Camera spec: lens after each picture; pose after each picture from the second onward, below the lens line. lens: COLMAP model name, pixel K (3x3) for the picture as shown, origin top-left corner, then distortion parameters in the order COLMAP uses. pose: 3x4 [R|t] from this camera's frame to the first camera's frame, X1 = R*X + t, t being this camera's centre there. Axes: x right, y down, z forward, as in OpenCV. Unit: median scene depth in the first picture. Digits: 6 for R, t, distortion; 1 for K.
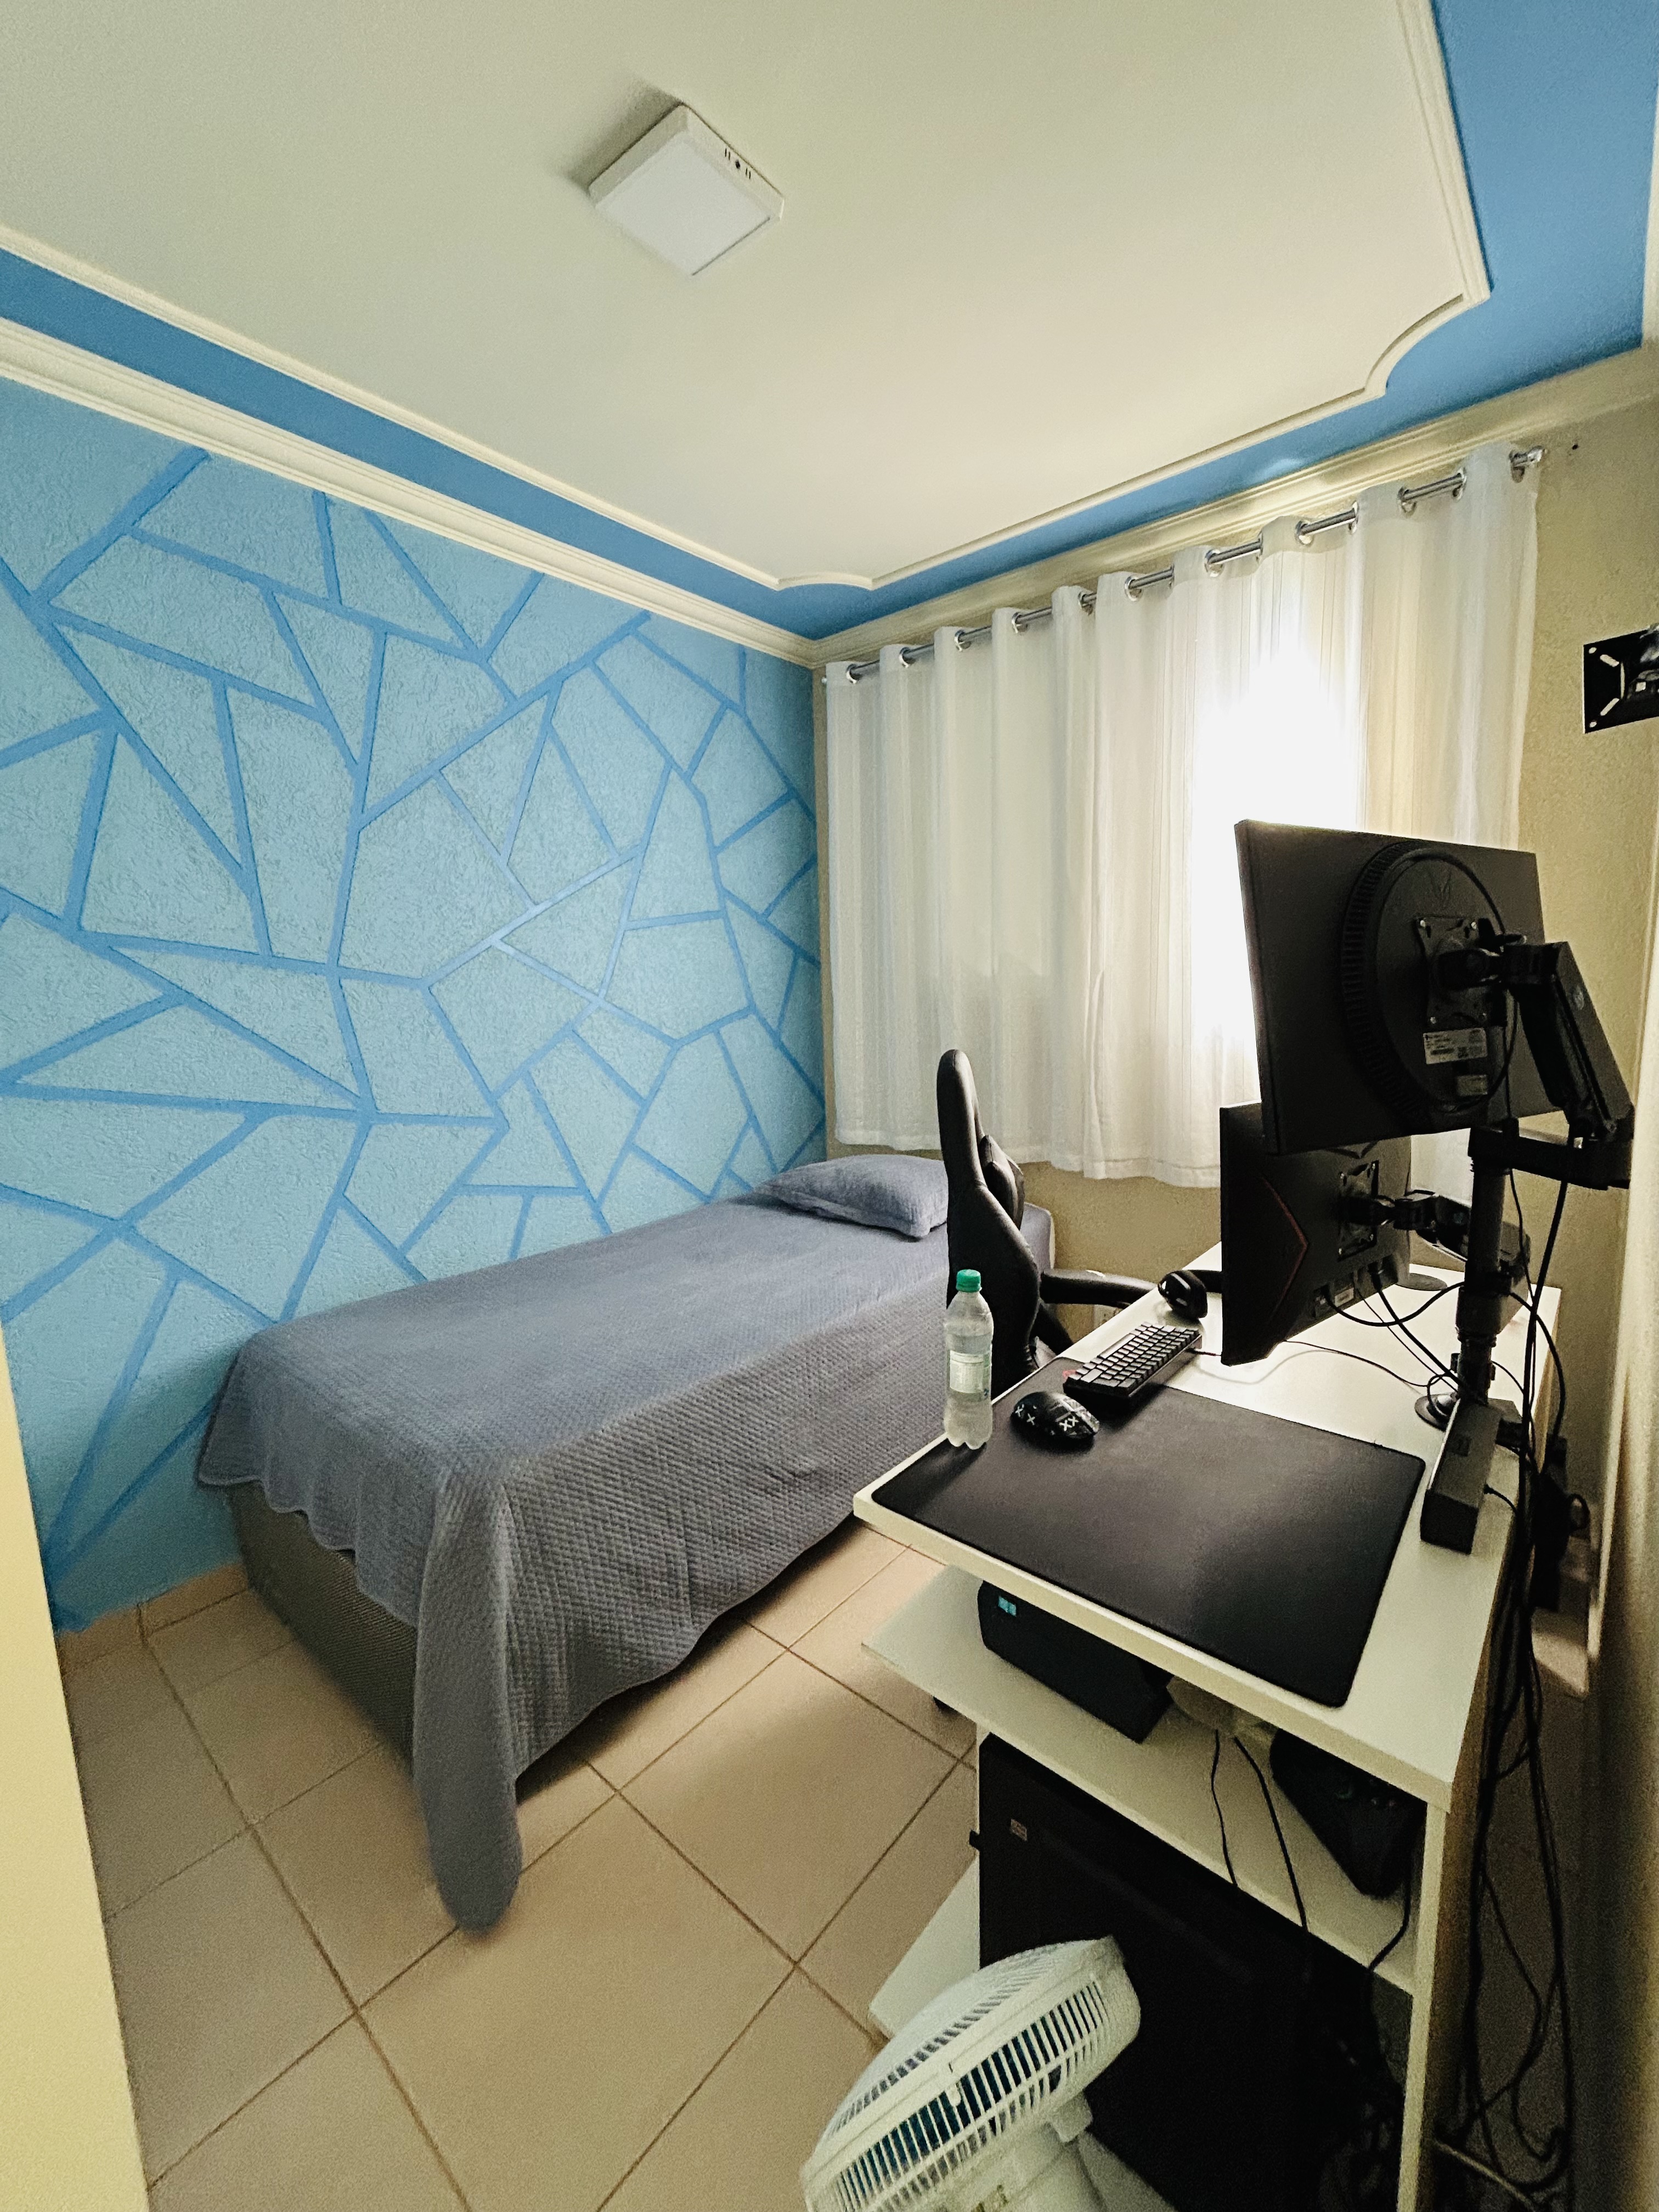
lens RADIAL K [[882.2, 0, 821.6], [0, 882.2, 1096.6], [0, 0, 1]] dist [-0.010637, -0.000319]
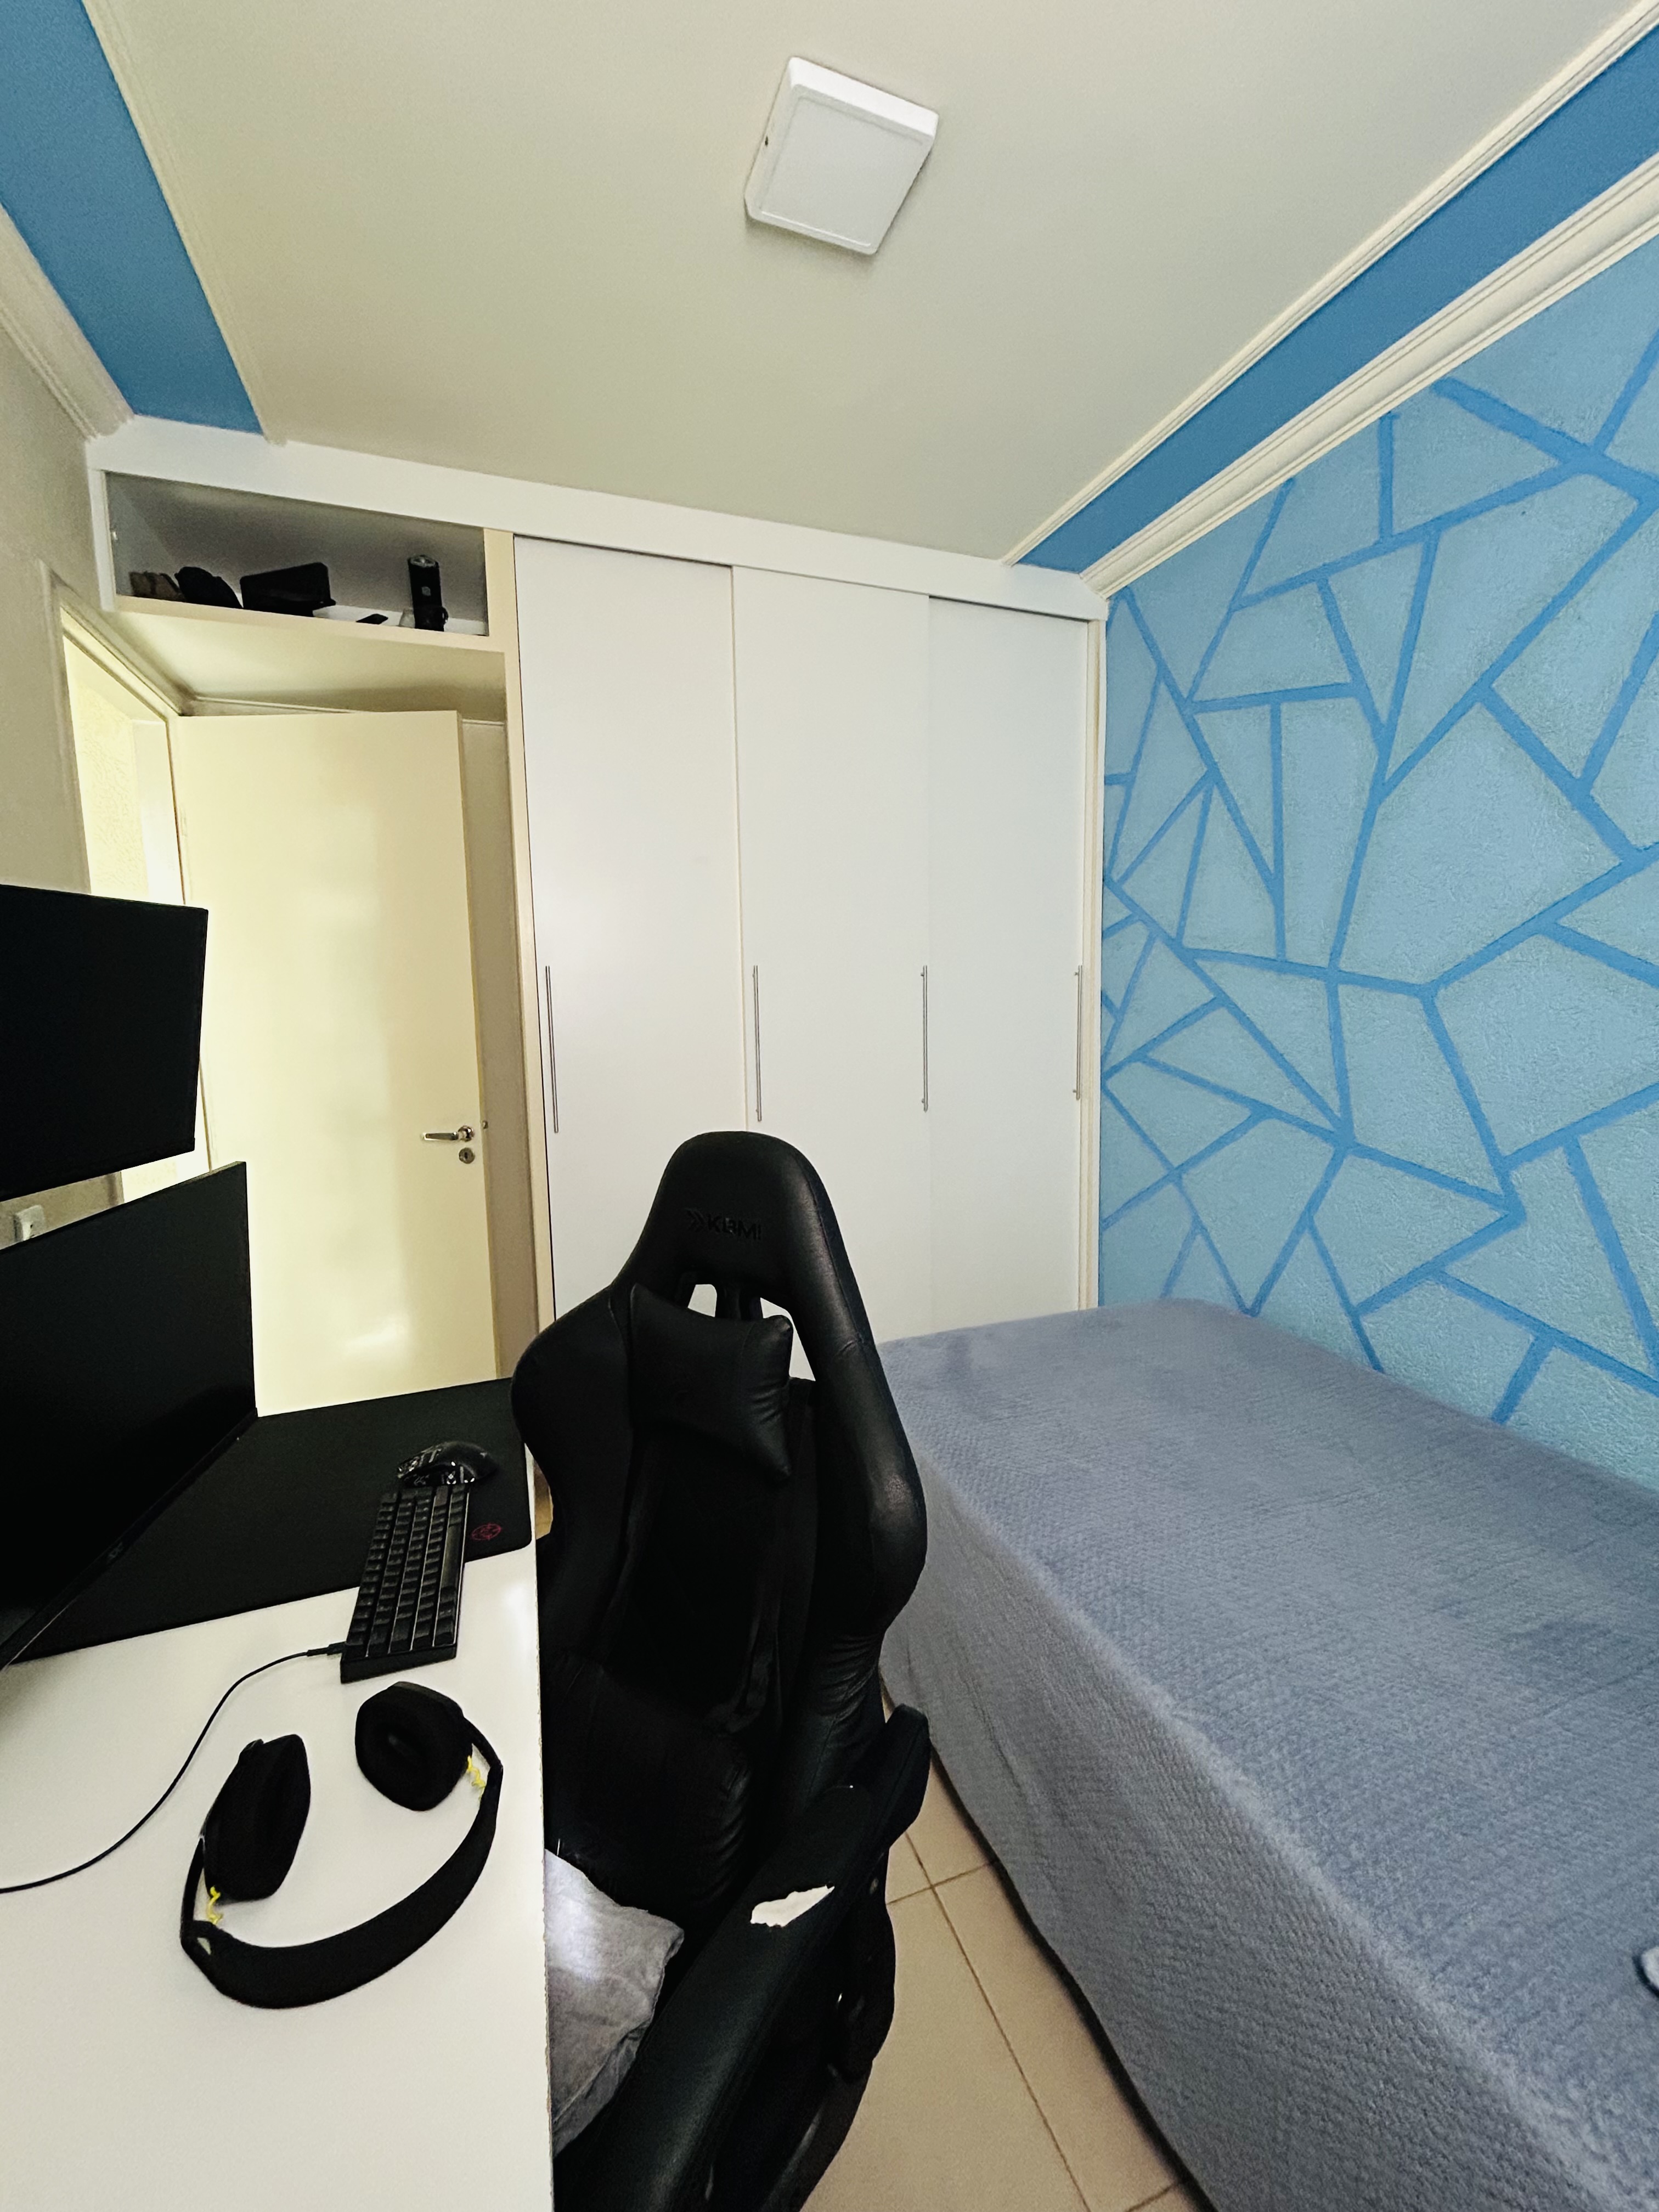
lens RADIAL K [[882.2, 0, 821.6], [0, 882.2, 1096.6], [0, 0, 1]] dist [-0.010637, -0.000319]
pose [[-0.474535, 0.128305, -0.870836, 0.507481], [-0.091921, 0.976688, 0.193990, -0.151945], [0.875424, 0.172103, -0.451678, 0.992629]]
